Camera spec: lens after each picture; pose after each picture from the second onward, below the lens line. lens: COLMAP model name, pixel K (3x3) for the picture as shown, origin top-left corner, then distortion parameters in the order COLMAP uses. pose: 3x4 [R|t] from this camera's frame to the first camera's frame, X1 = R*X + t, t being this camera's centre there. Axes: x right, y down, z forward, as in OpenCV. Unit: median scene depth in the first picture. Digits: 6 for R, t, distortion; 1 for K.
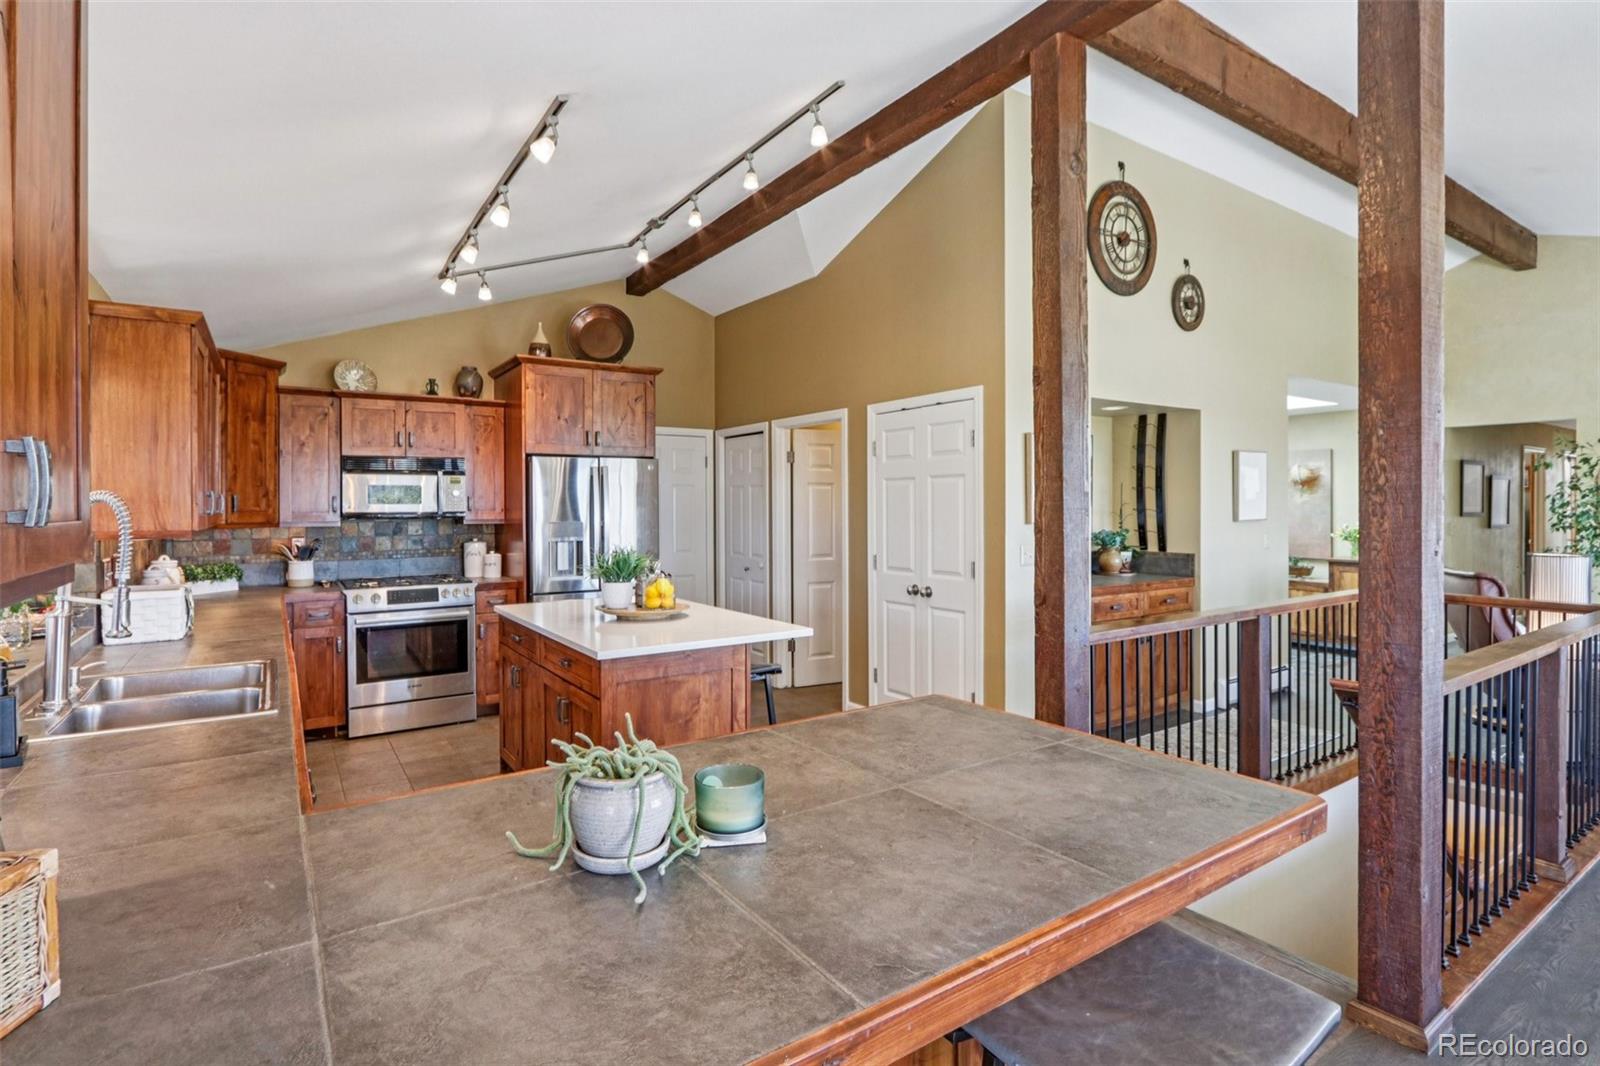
lens RADIAL K [[782.6, 0, 794.4], [0, 782.6, 505.8], [0, 0, 1]] dist [-0.015532, 0.002791]
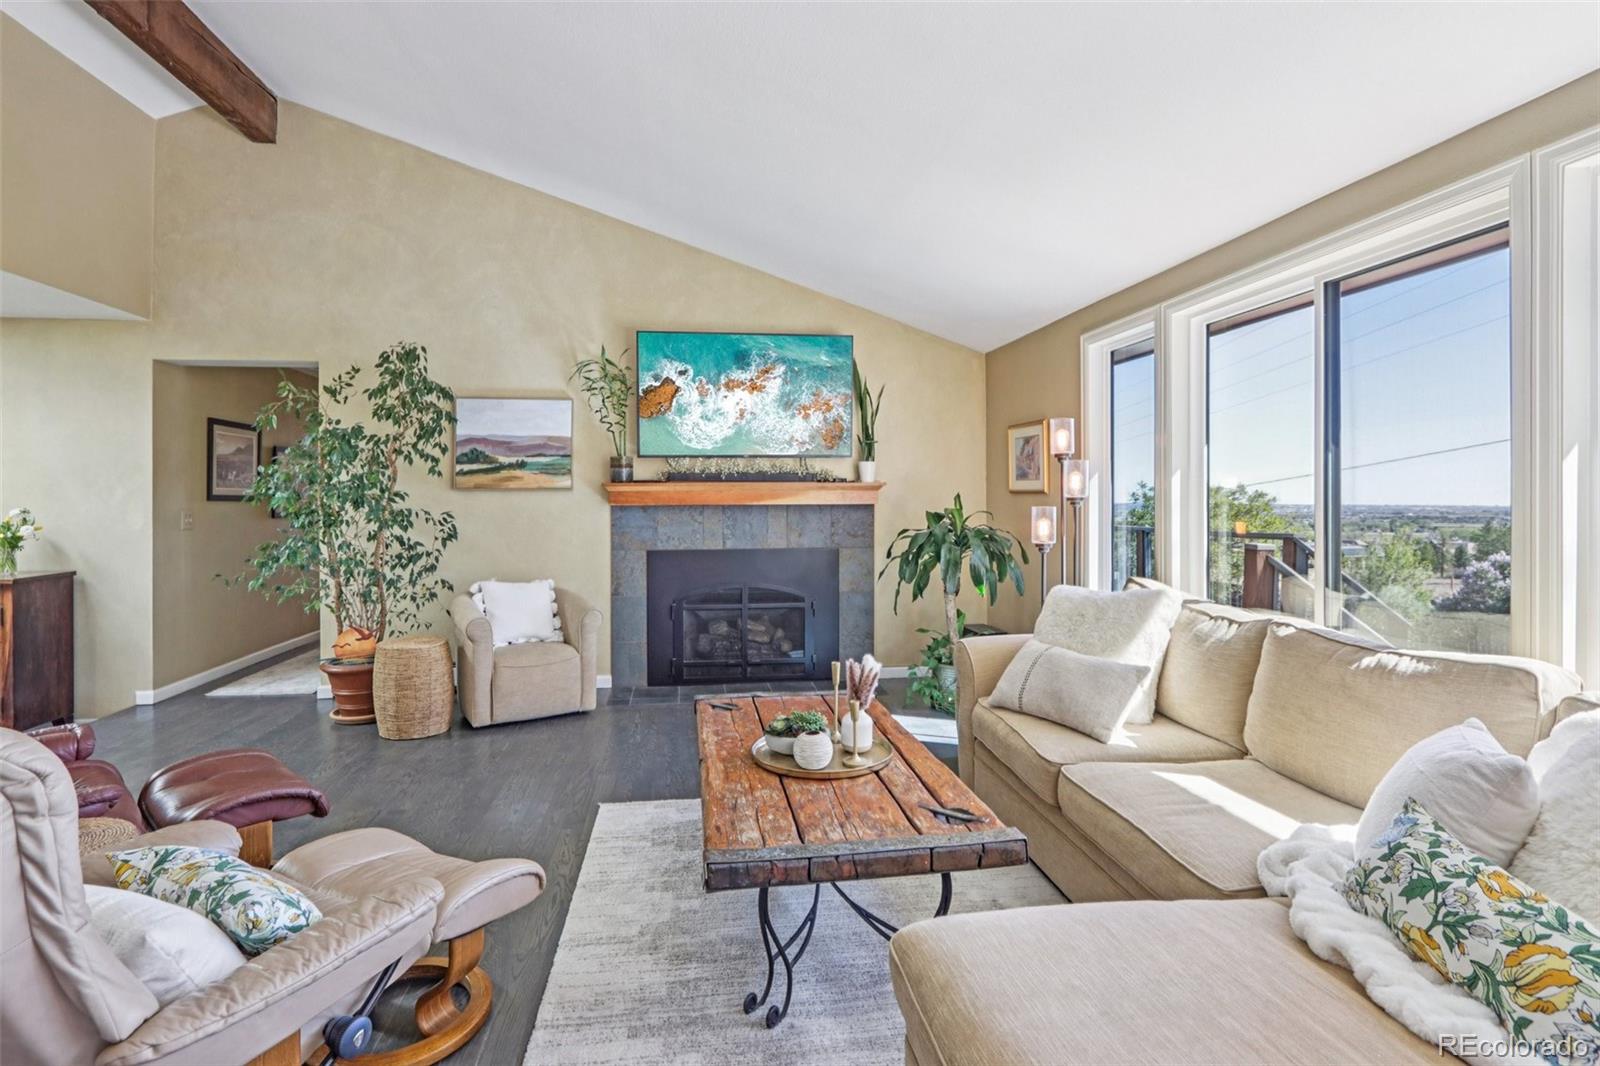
lens RADIAL K [[782.6, 0, 778.9], [0, 782.6, 495.4], [0, 0, 1]] dist [-0.015532, 0.002791]
pose [[0.441659, 0.005936, 0.897163, 0.790830], [0.003504, 0.999959, -0.008341, 0.027601], [-0.897176, 0.006827, 0.441620, 0.418818]]
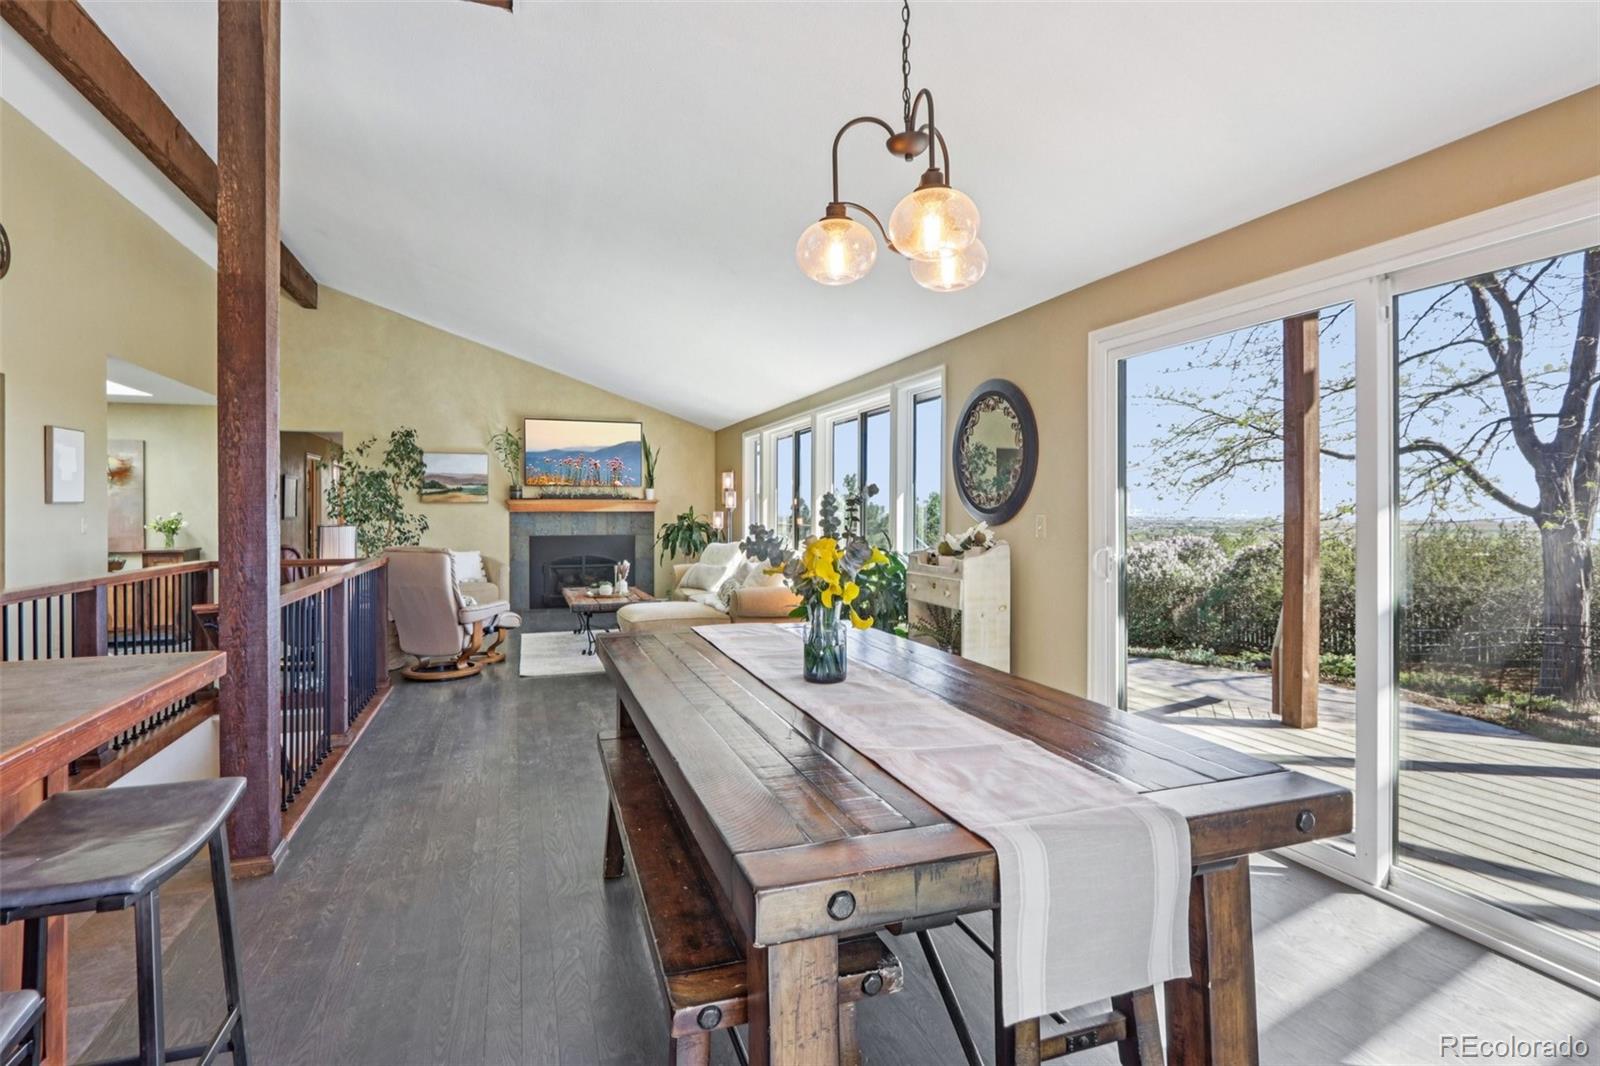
lens RADIAL K [[782.6, 0, 766.1], [0, 782.6, 520.7], [0, 0, 1]] dist [-0.015532, 0.002791]
pose [[0.271068, -0.008427, 0.962523, -0.096027], [0.000404, 0.999963, 0.008641, 0.037760], [-0.962560, -0.001954, 0.271061, -0.073122]]
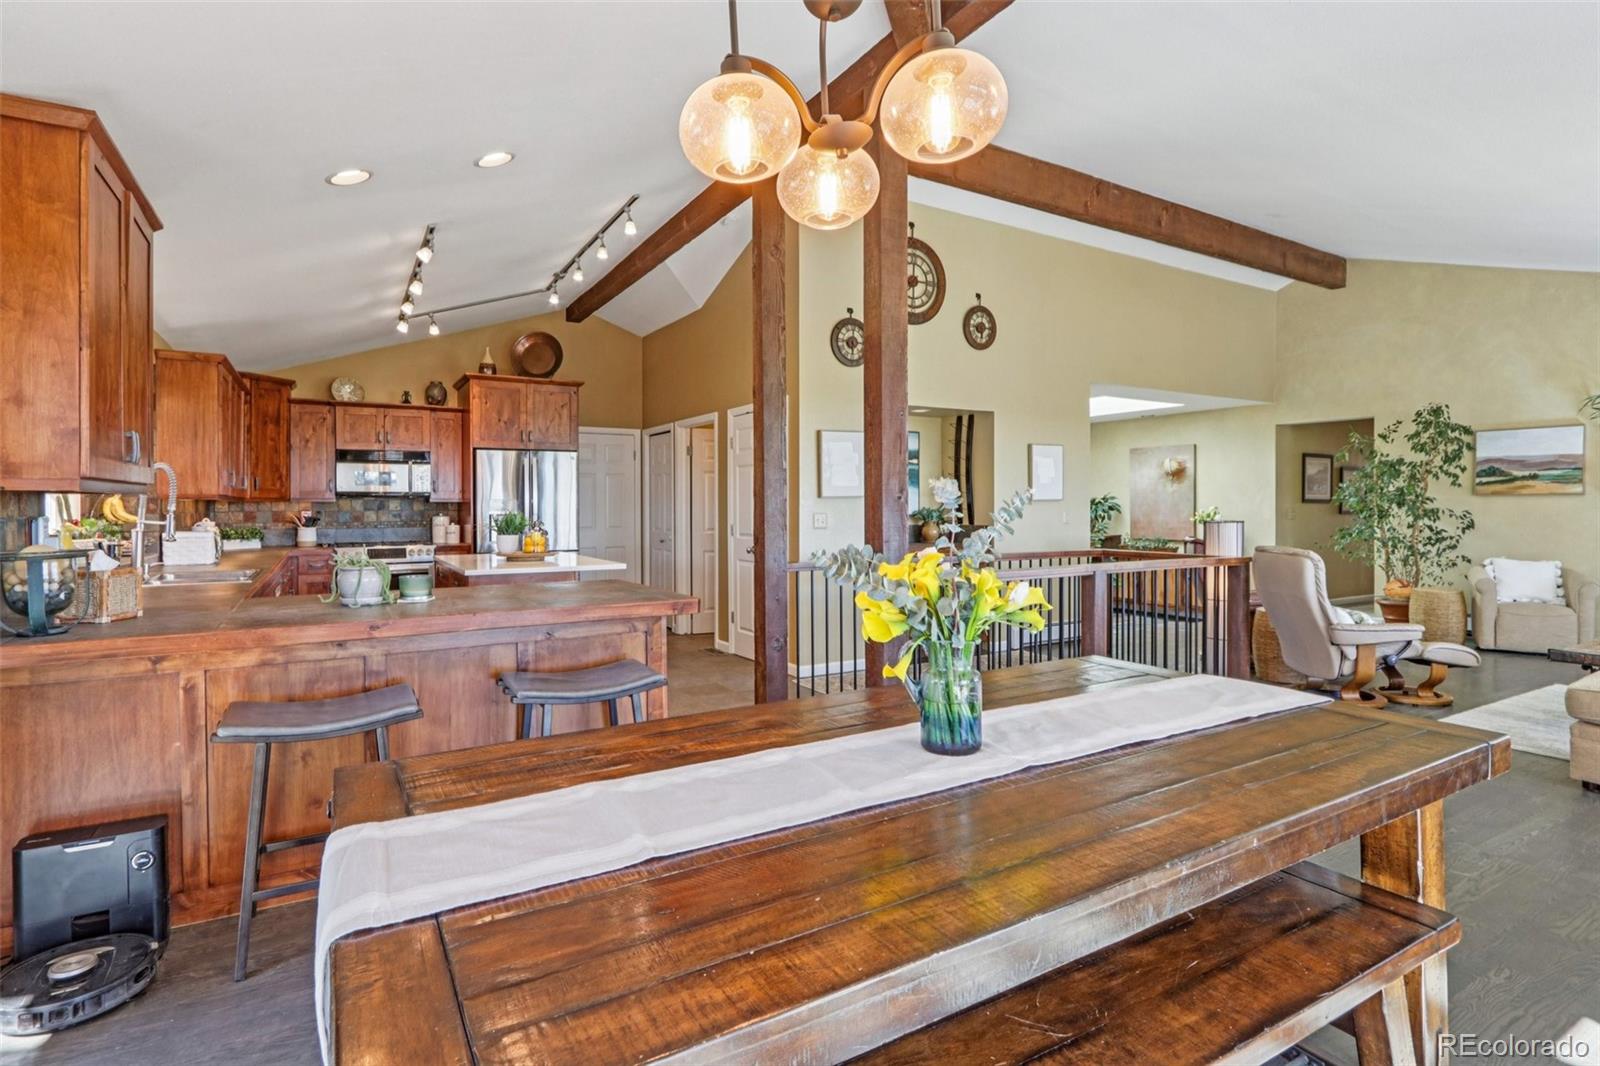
lens RADIAL K [[782.6, 0, 790.7], [0, 782.6, 509.0], [0, 0, 1]] dist [-0.015532, 0.002791]
pose [[0.998447, 0.002129, -0.055675, 0.289566], [-0.001914, 0.999991, 0.003912, 0.032963], [0.055682, -0.003799, 0.998441, -0.312450]]
